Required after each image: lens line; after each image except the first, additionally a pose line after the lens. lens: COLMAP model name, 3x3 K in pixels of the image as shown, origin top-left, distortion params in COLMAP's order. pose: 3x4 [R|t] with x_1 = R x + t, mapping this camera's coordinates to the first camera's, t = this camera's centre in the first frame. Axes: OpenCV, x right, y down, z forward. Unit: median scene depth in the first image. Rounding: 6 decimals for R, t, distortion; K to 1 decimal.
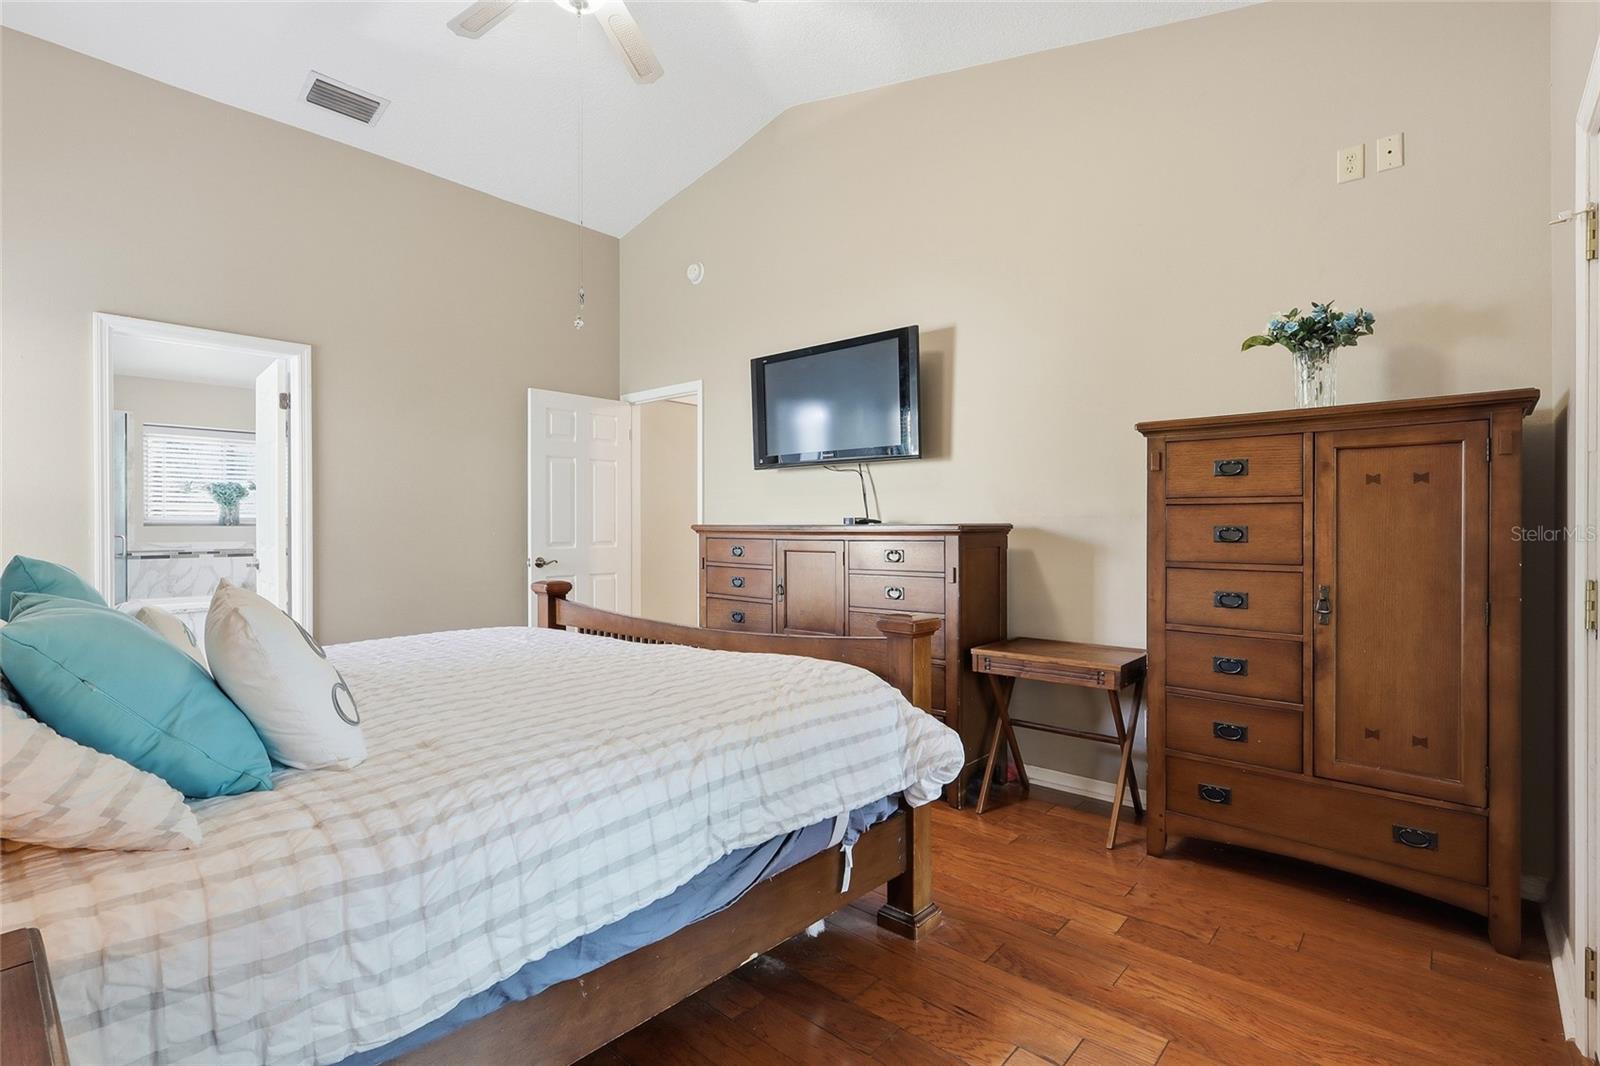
lens RADIAL K [[747.6, 0, 799.7], [0, 747.6, 532.7], [0, 0, 1]] dist [-0.000769, -0.001550]
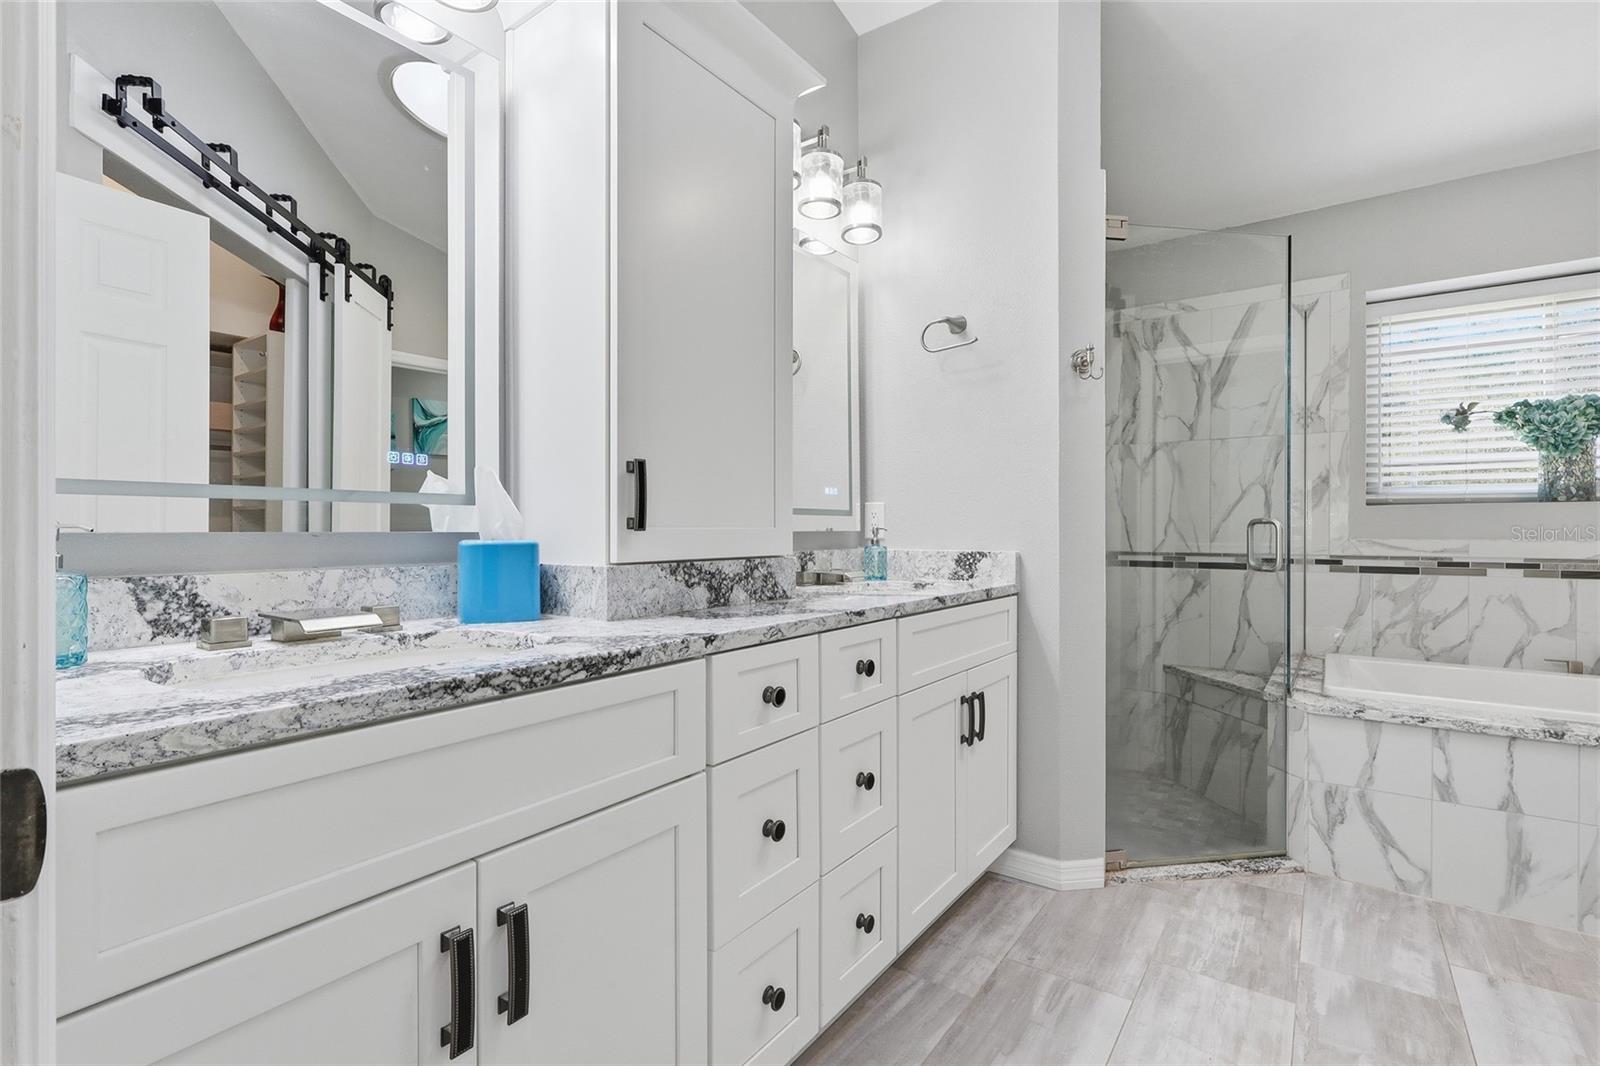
lens RADIAL K [[747.6, 0, 799.4], [0, 747.6, 527.2], [0, 0, 1]] dist [-0.000769, -0.001550]
pose [[0.109028, 0.003542, -0.994032, -0.416048], [-0.002108, 0.999992, 0.003333, 0.004493], [0.994036, 0.001732, 0.109035, 0.554539]]
